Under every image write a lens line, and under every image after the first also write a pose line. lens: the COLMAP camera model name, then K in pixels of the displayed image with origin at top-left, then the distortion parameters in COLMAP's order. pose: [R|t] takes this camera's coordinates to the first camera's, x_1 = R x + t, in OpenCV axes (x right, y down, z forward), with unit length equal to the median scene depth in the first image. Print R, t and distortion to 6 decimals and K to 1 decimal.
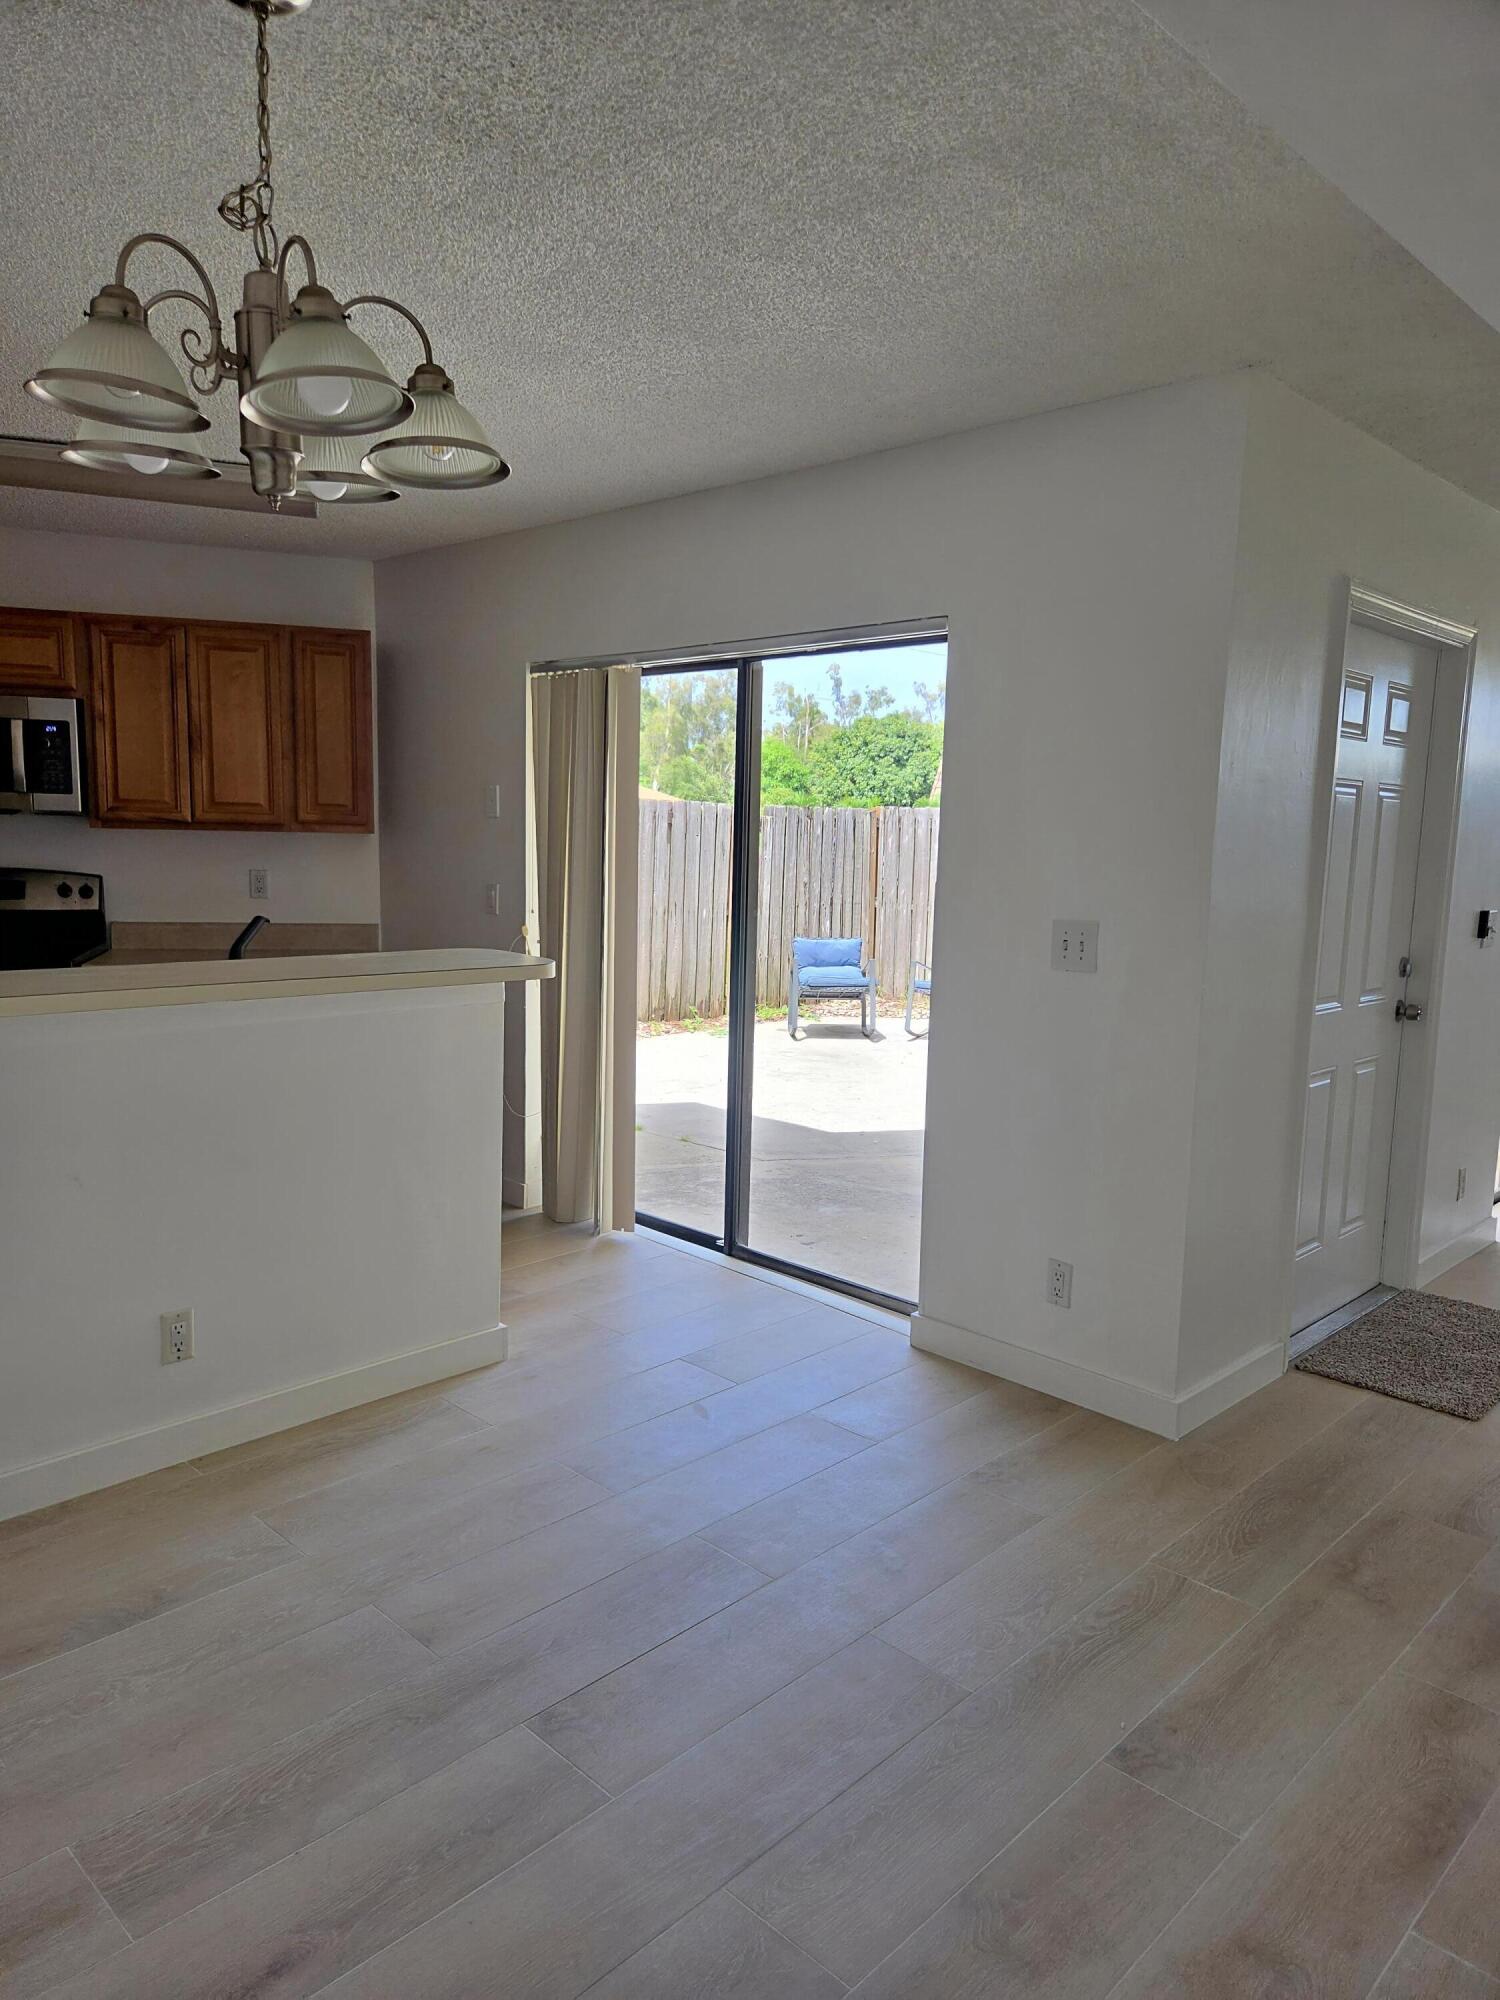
lens RADIAL K [[1349.3, 0, 730.0], [0, 1349.3, 1020.8], [0, 0, 1]] dist [0.058157, -0.043133]
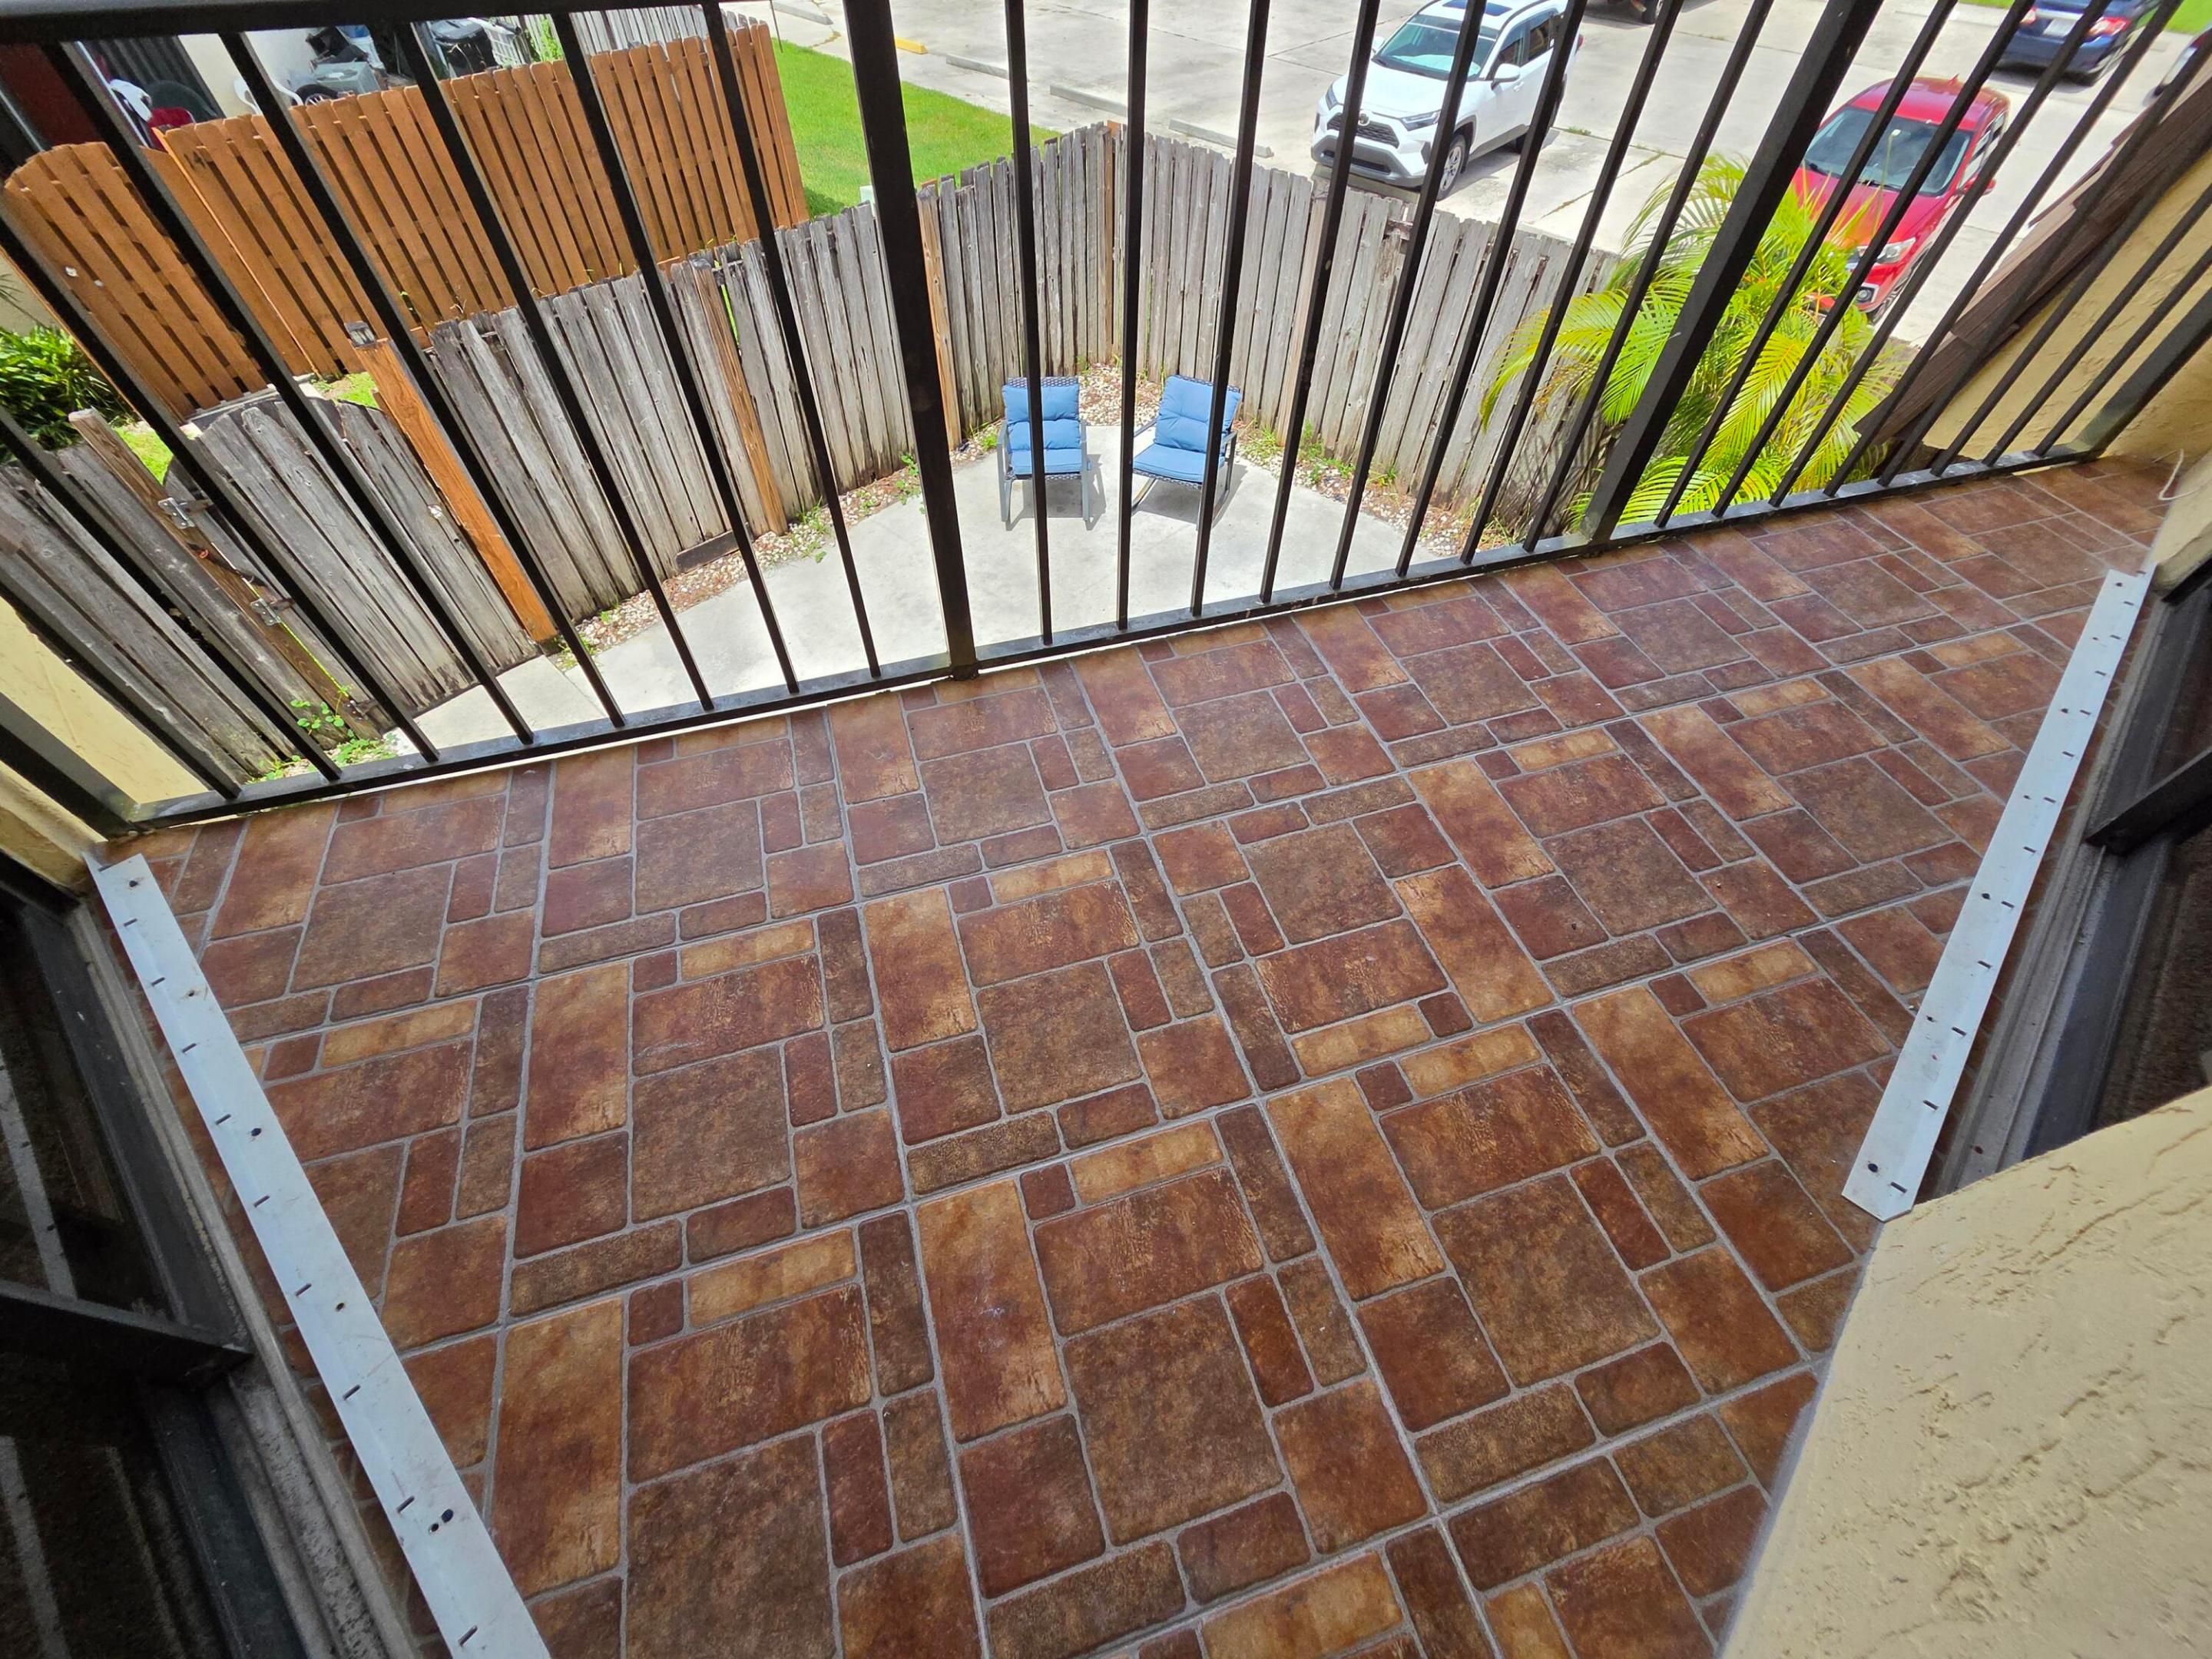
lens RADIAL K [[914.6, 0, 1098.7], [0, 914.6, 833.0], [0, 0, 1]] dist [0.000090, 0.002866]
pose [[0.999680, -0.025252, -0.001548, 0.204989], [0.019263, 0.720041, 0.693664, -0.526027], [-0.016402, -0.693472, 0.720297, 0.702844]]
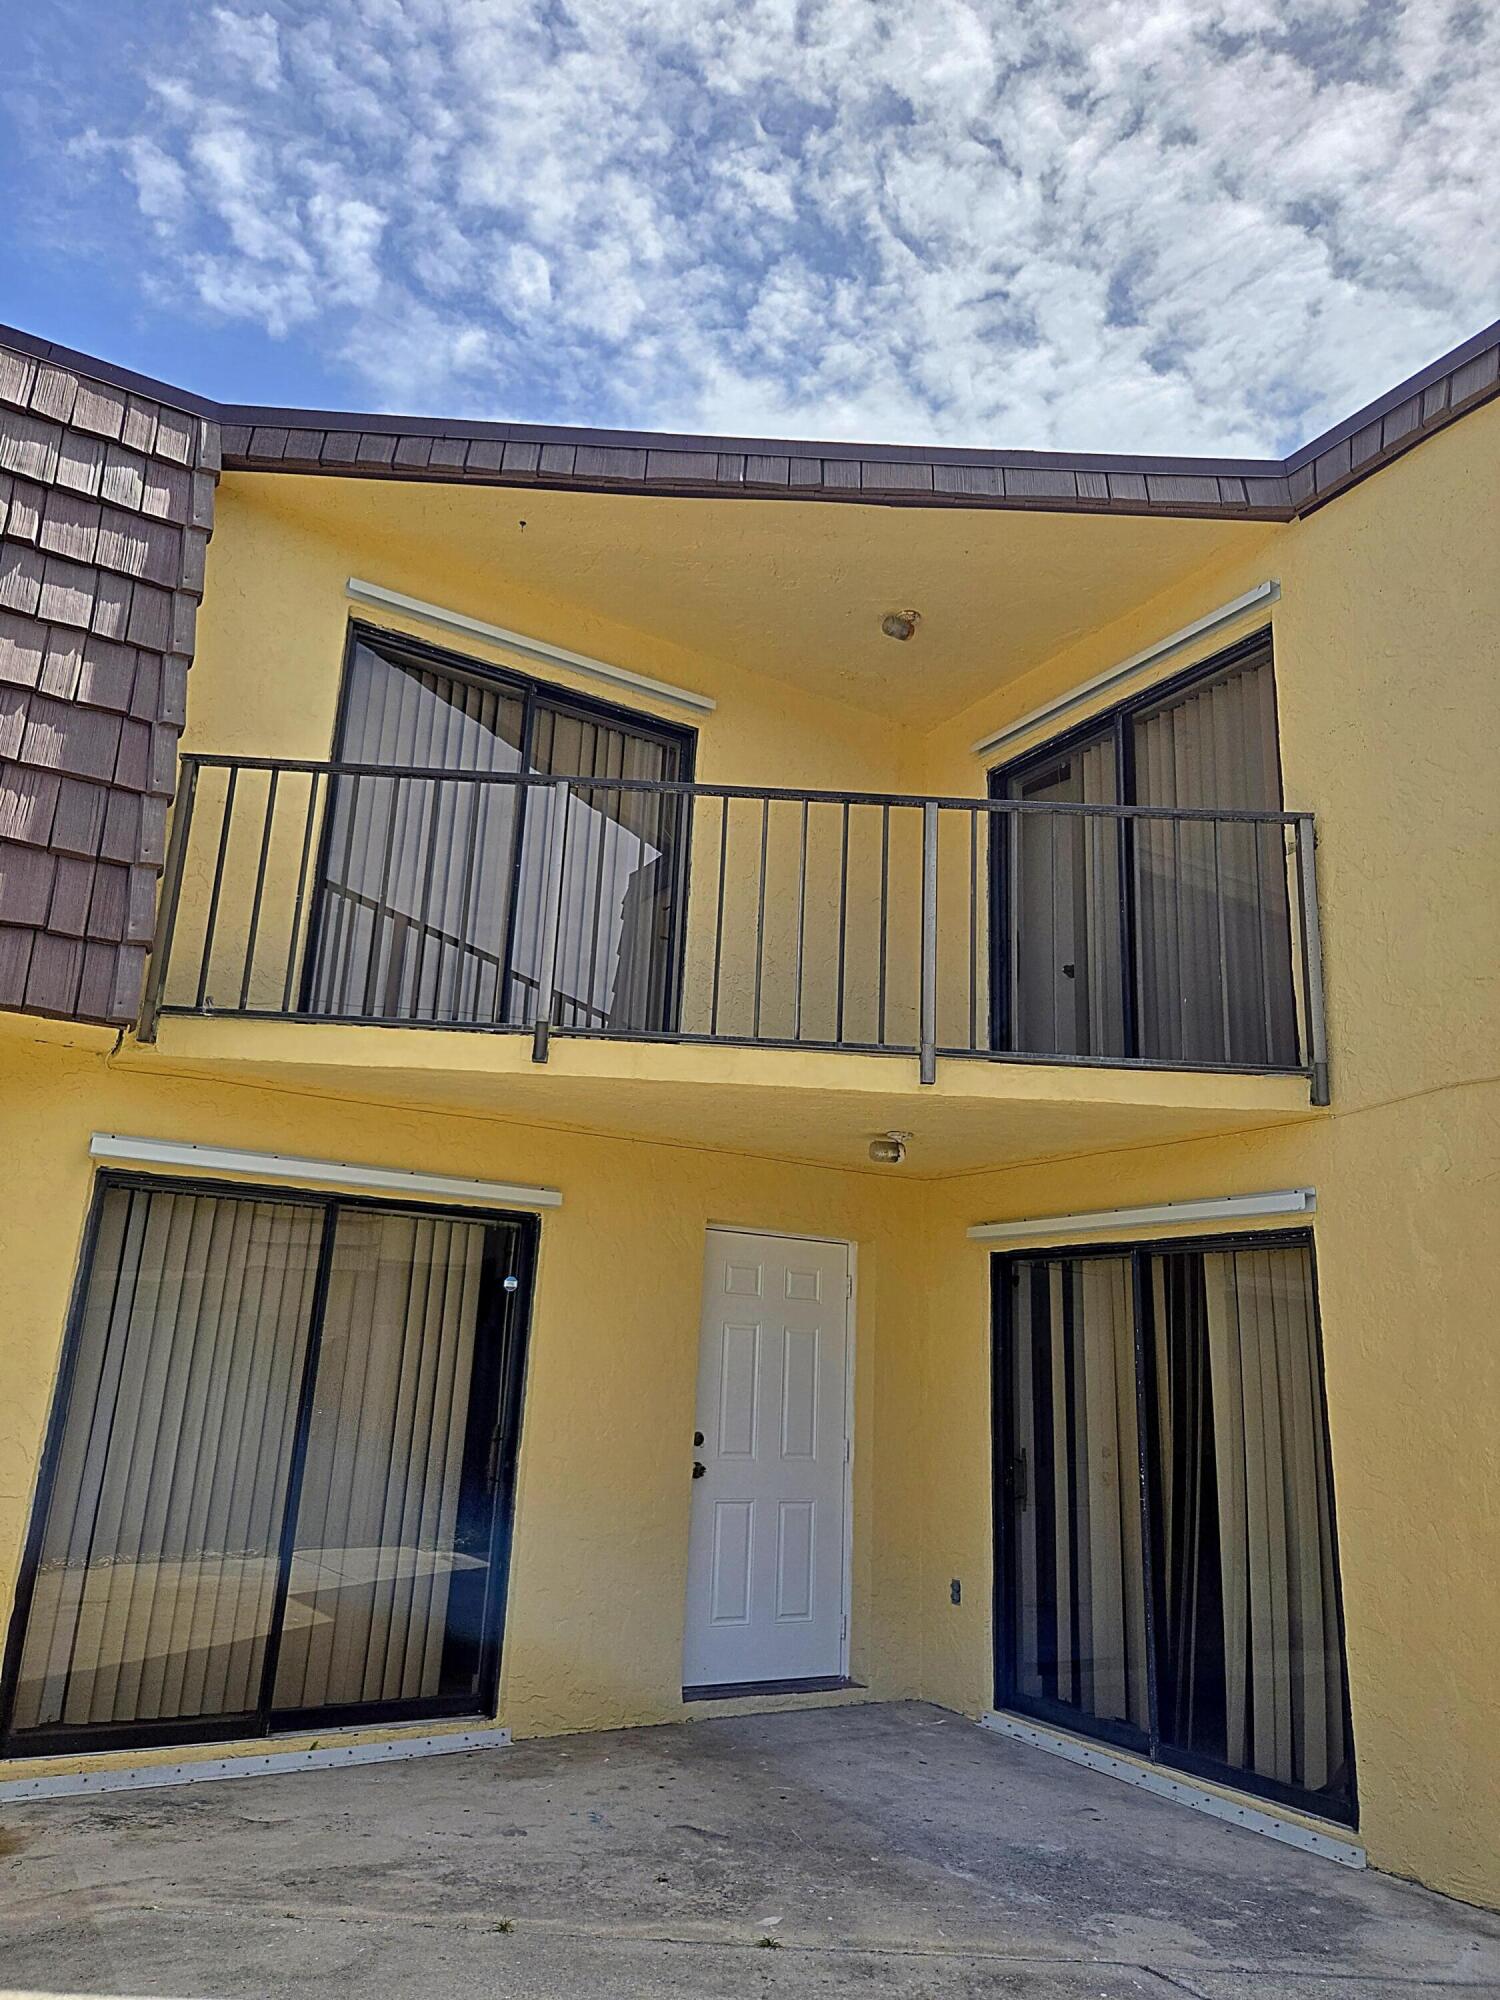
lens RADIAL K [[1349.3, 0, 748.6], [0, 1349.3, 997.6], [0, 0, 1]] dist [0.058157, -0.043133]
pose [[-0.968171, 0.000076, 0.250290, 0.044474], [-0.035351, 0.989934, -0.137047, -0.245426], [-0.247781, -0.141533, -0.958422, 1.920214]]
